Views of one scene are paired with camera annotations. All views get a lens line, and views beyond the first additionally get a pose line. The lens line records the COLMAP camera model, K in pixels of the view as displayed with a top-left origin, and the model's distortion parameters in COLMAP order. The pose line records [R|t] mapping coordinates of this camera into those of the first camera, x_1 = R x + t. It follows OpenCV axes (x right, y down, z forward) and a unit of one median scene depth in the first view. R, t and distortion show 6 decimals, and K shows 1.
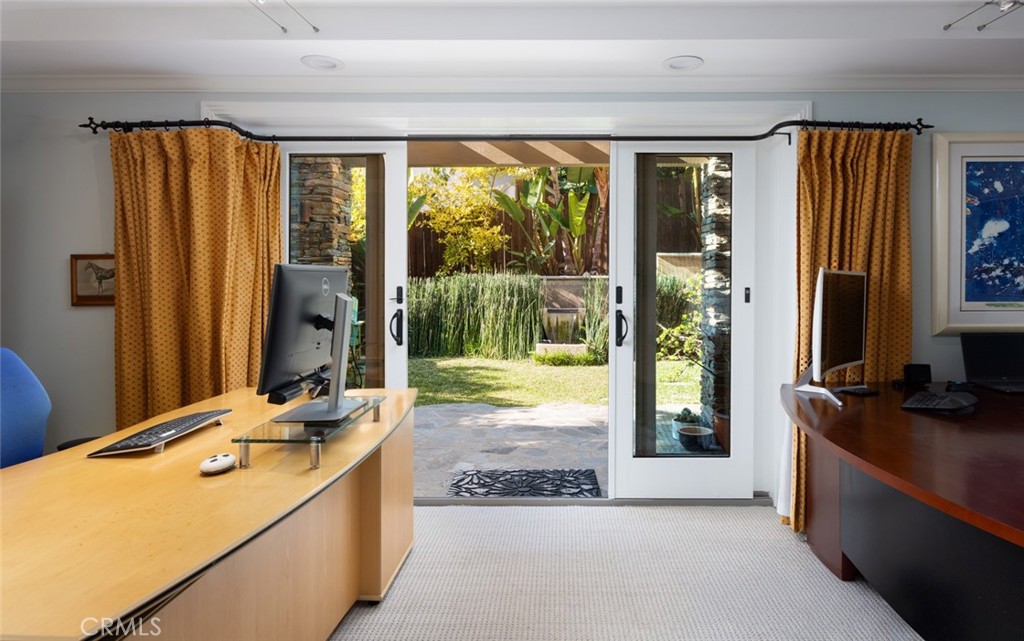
lens RADIAL K [[578.9, 0, 512.0], [0, 578.9, 296.9], [0, 0, 1]] dist [-0.006879, -0.000758]
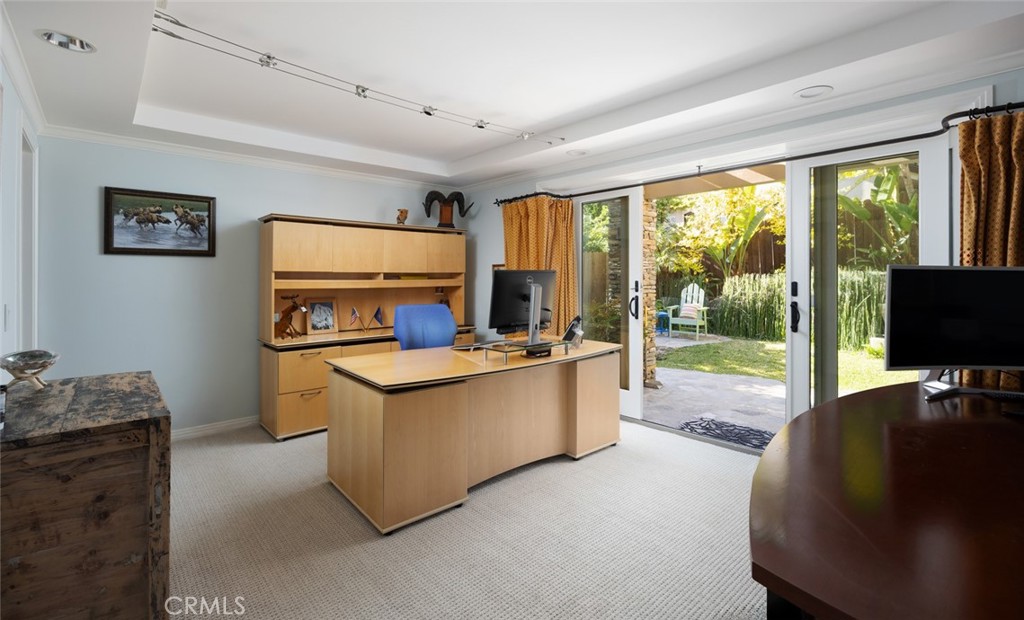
lens RADIAL K [[460.5, 0, 512.1], [0, 460.5, 276.1], [0, 0, 1]] dist [0.001420, 0.000270]
pose [[0.670642, -0.001743, -0.741779, 0.497715], [-0.019576, 0.999607, -0.020047, 0.000462], [0.741523, 0.027965, 0.670344, -0.064374]]
